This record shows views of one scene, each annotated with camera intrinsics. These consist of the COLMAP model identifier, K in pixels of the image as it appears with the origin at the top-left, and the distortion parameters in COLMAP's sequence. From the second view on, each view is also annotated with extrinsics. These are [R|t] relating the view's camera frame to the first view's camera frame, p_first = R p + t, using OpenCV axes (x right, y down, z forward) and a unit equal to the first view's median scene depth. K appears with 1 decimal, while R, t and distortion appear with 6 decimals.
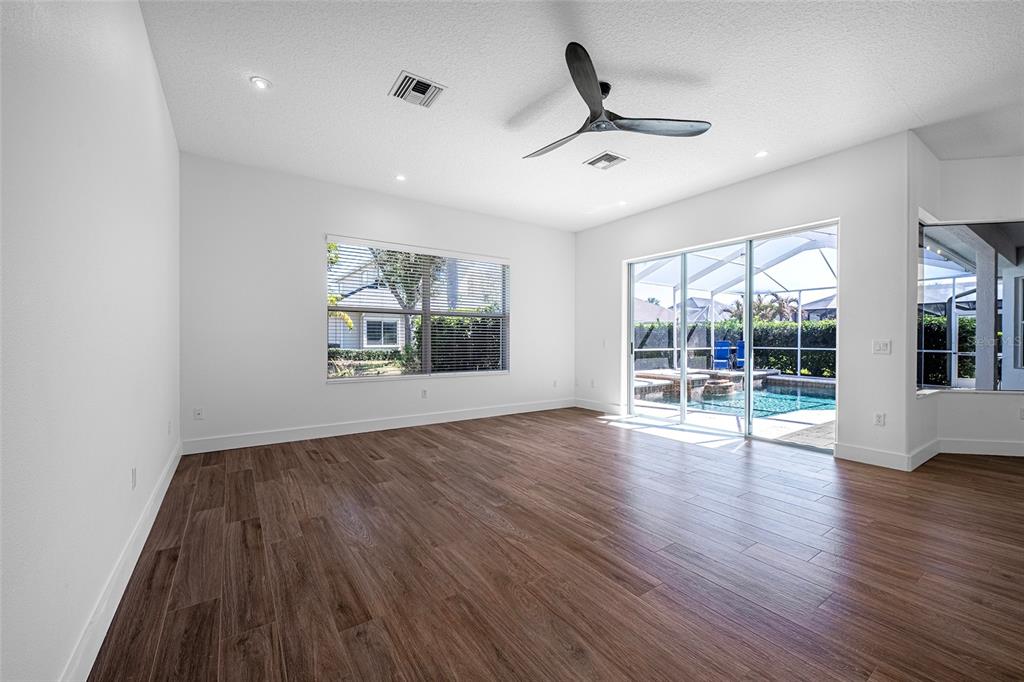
lens RADIAL K [[408.3, 0, 510.2], [0, 408.3, 341.9], [0, 0, 1]] dist [0.004780, 0.000192]
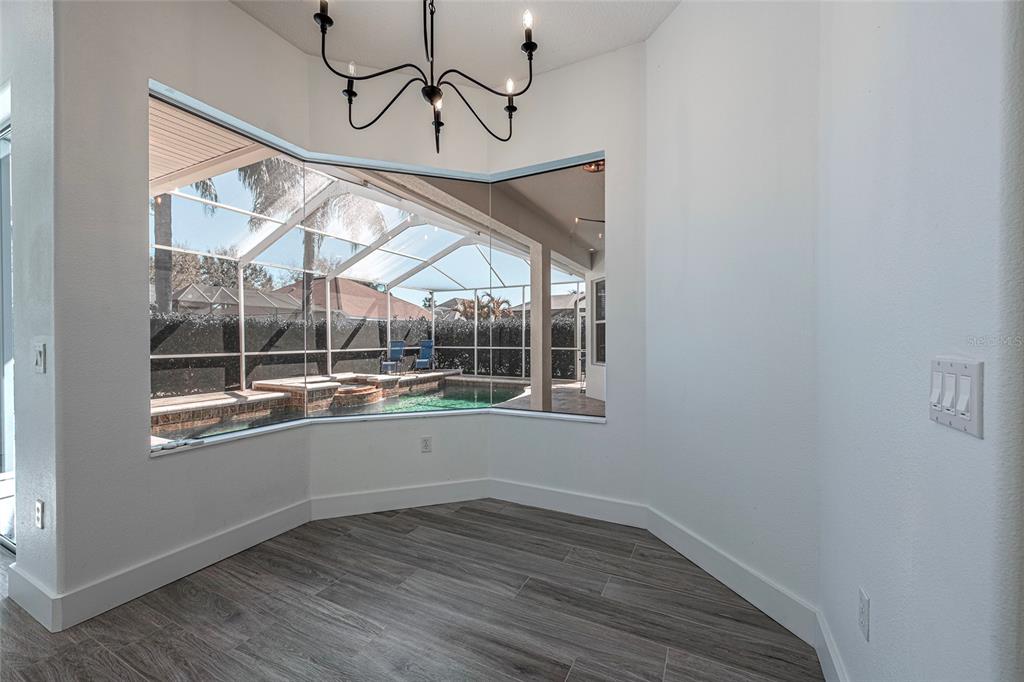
lens RADIAL K [[408.3, 0, 510.2], [0, 408.3, 341.9], [0, 0, 1]] dist [0.004780, 0.000192]
pose [[0.878311, -0.008956, 0.478005, 0.617463], [0.008076, 0.999960, 0.003896, -0.001549], [-0.478021, 0.000438, 0.878348, 0.183282]]
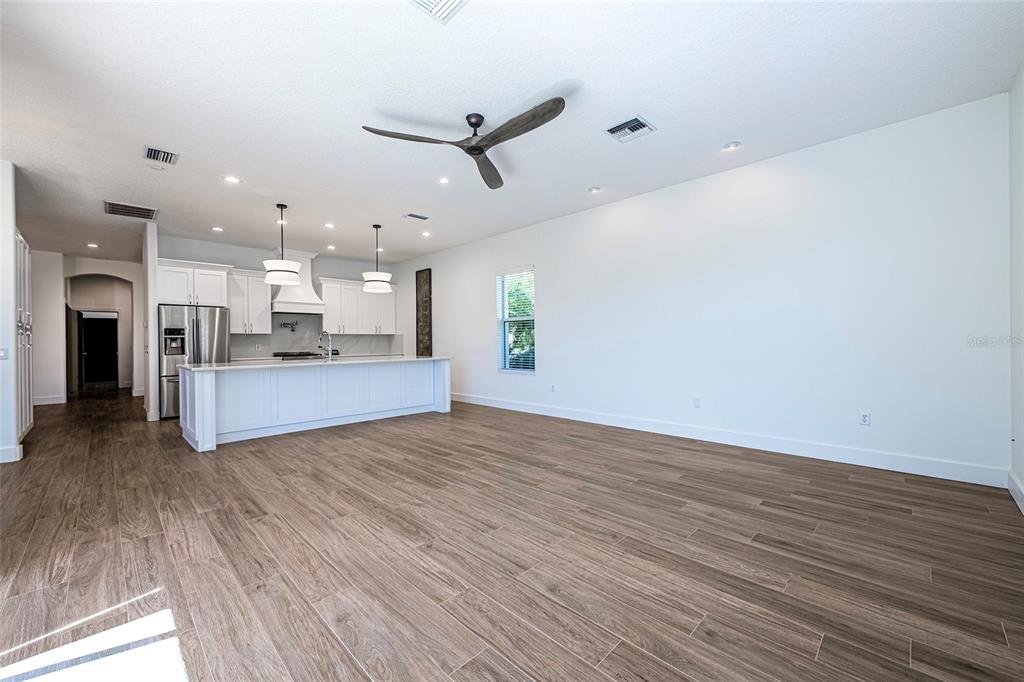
lens RADIAL K [[408.3, 0, 510.2], [0, 408.3, 341.9], [0, 0, 1]] dist [0.004780, 0.000192]
pose [[-0.983354, 0.007730, -0.181536, 0.144975], [0.006894, 0.999963, 0.005237, -0.004361], [0.181569, 0.003899, -0.983370, 0.919361]]
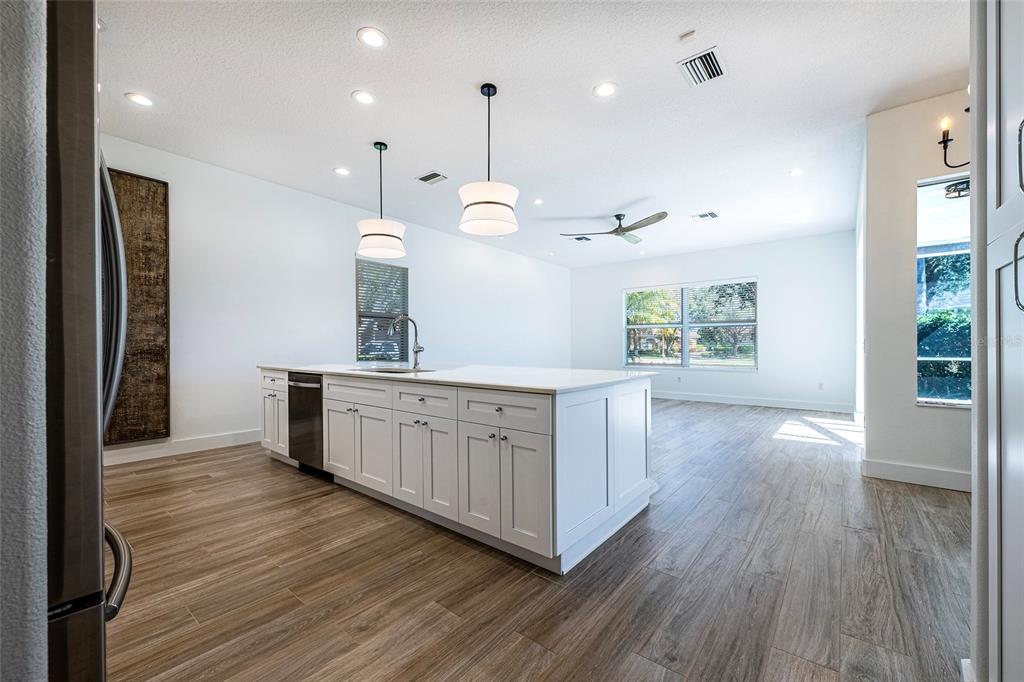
lens RADIAL K [[408.3, 0, 510.2], [0, 408.3, 341.9], [0, 0, 1]] dist [0.004780, 0.000192]
pose [[0.283680, -0.012769, -0.958834, 0.853008], [-0.002318, 0.999899, -0.014002, 0.011627], [0.958916, 0.006195, 0.283622, -0.032202]]
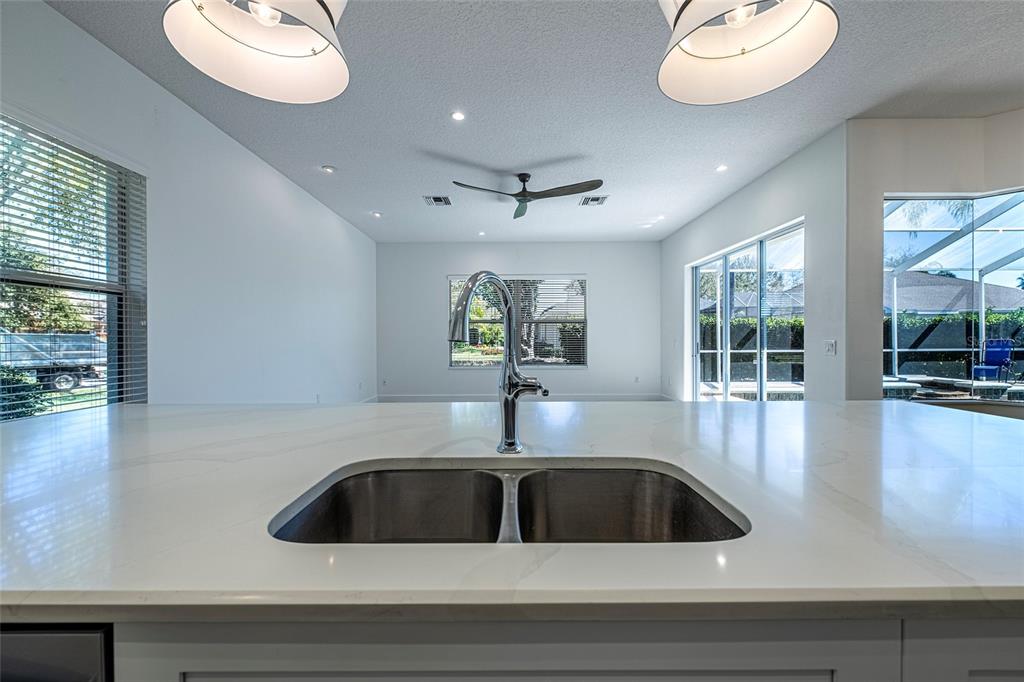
lens RADIAL K [[408.3, 0, 510.2], [0, 408.3, 341.9], [0, 0, 1]] dist [0.004780, 0.000192]
pose [[0.827421, -0.003820, -0.561570, 0.441961], [0.004314, 0.999991, -0.000445, -0.002190], [0.561566, -0.002054, 0.827429, -0.120162]]
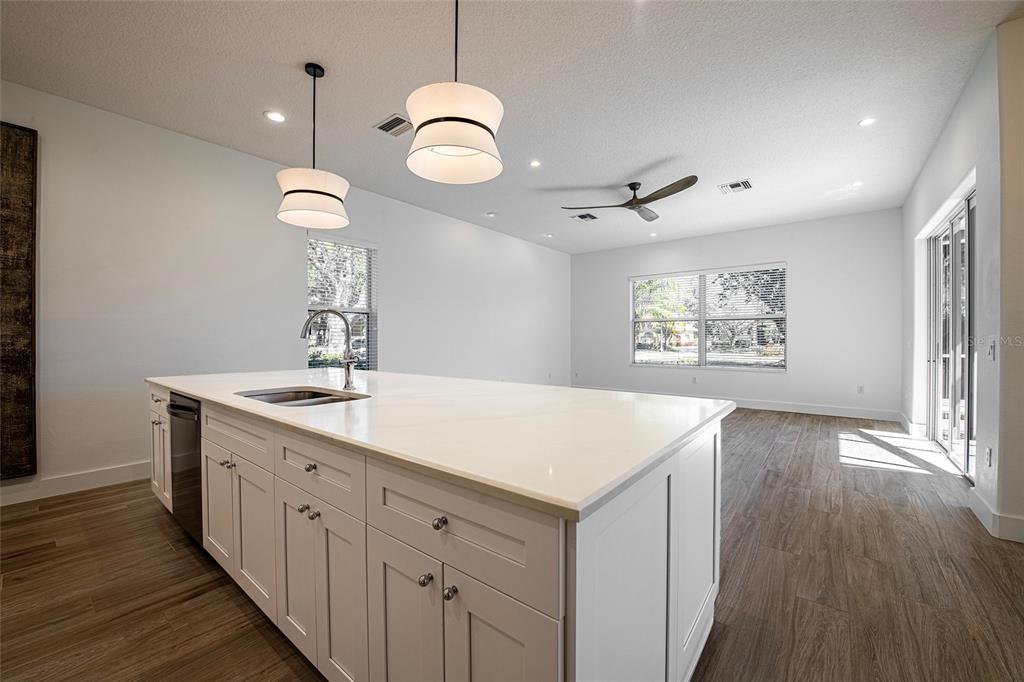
lens RADIAL K [[408.3, 0, 512.5], [0, 408.3, 345.1], [0, 0, 1]] dist [-0.018005, -0.000005]
pose [[0.297395, 0.009737, -0.954705, 0.696964], [-0.000408, 0.999949, 0.010072, -0.001118], [0.954754, -0.002606, 0.297384, 0.027116]]
